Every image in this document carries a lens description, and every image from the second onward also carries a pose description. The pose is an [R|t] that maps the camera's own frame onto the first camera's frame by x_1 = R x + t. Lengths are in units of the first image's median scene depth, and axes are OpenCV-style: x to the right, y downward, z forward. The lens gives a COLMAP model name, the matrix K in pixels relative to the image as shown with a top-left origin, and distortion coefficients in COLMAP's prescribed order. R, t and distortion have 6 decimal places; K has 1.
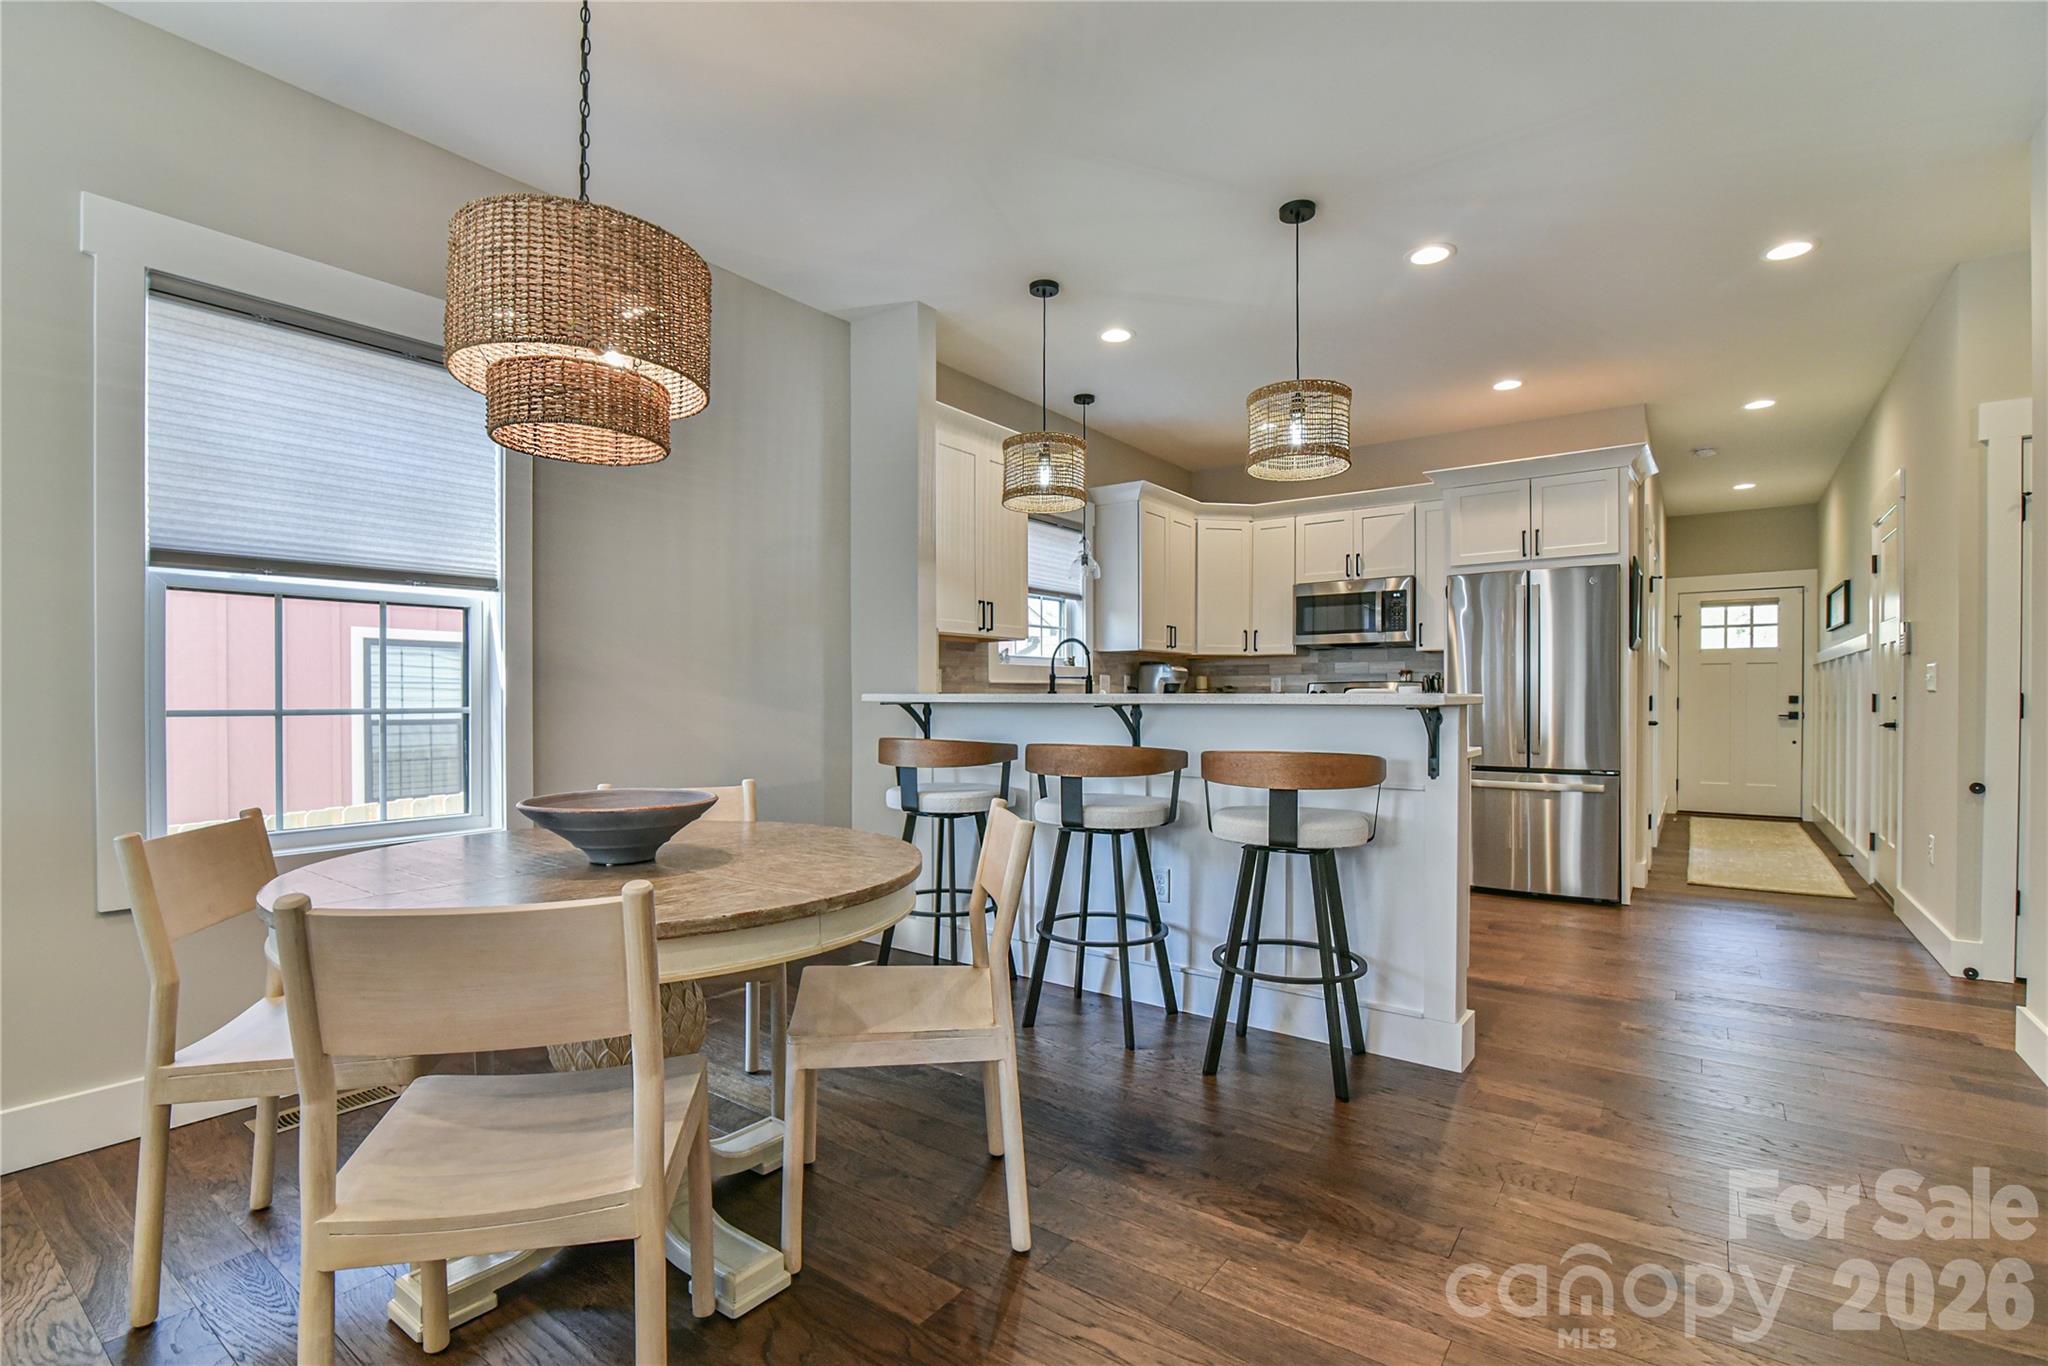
lens RADIAL K [[951.7, 0, 1025.1], [0, 951.7, 699.7], [0, 0, 1]] dist [-0.020228, 0.001064]
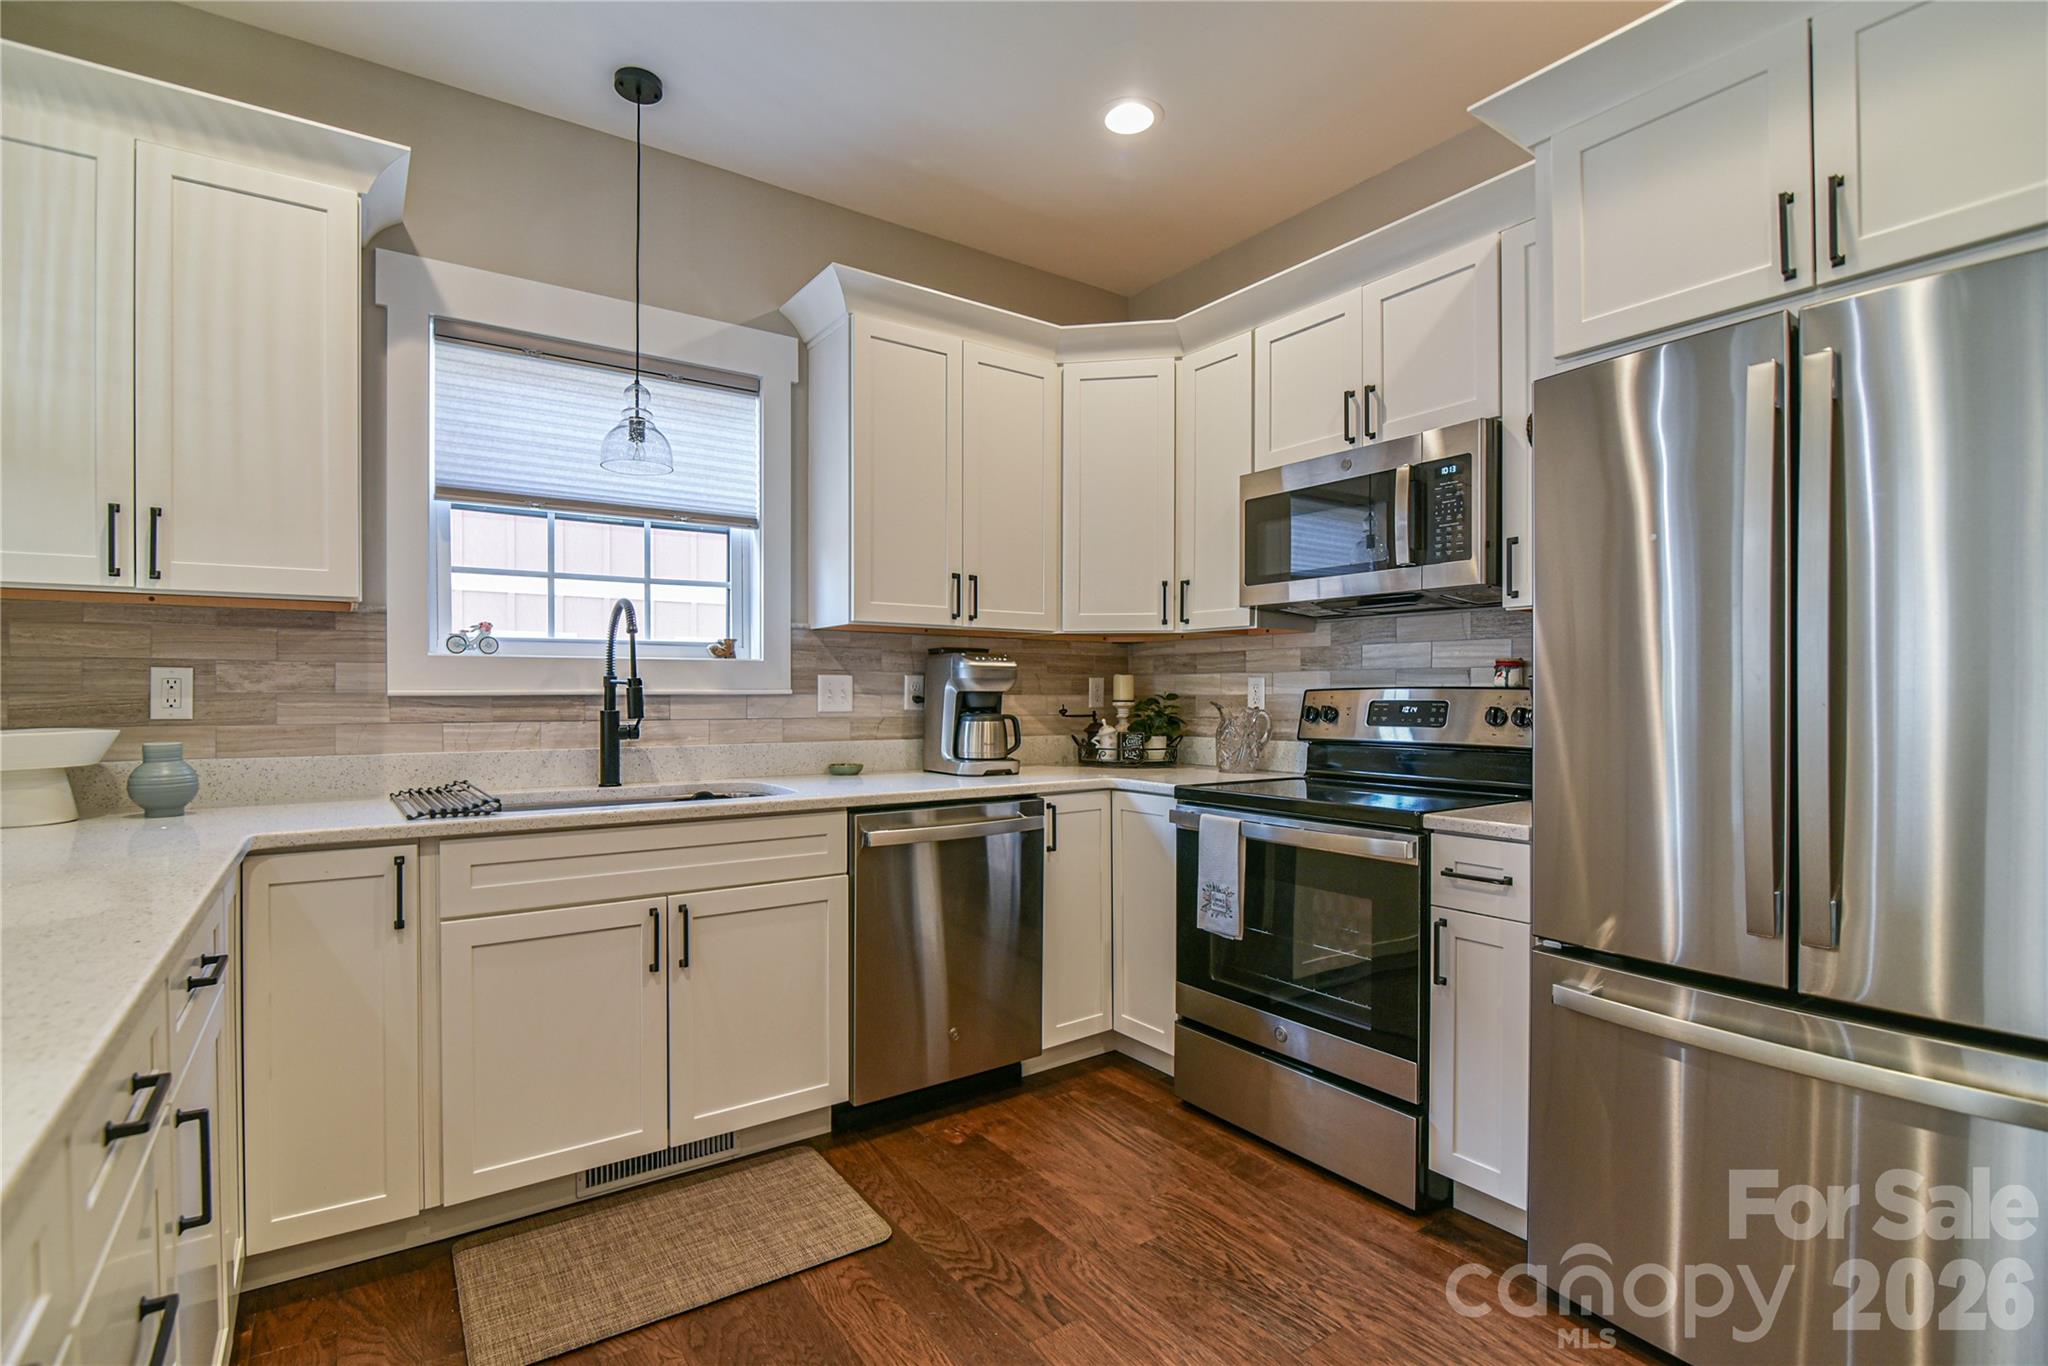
lens RADIAL K [[951.7, 0, 1006.0], [0, 951.7, 693.5], [0, 0, 1]] dist [-0.020228, 0.001064]
pose [[0.940457, 0.002111, -0.339906, 0.337204], [-0.003809, 0.999983, -0.004328, -0.014033], [0.339891, 0.005365, 0.940450, 0.542187]]
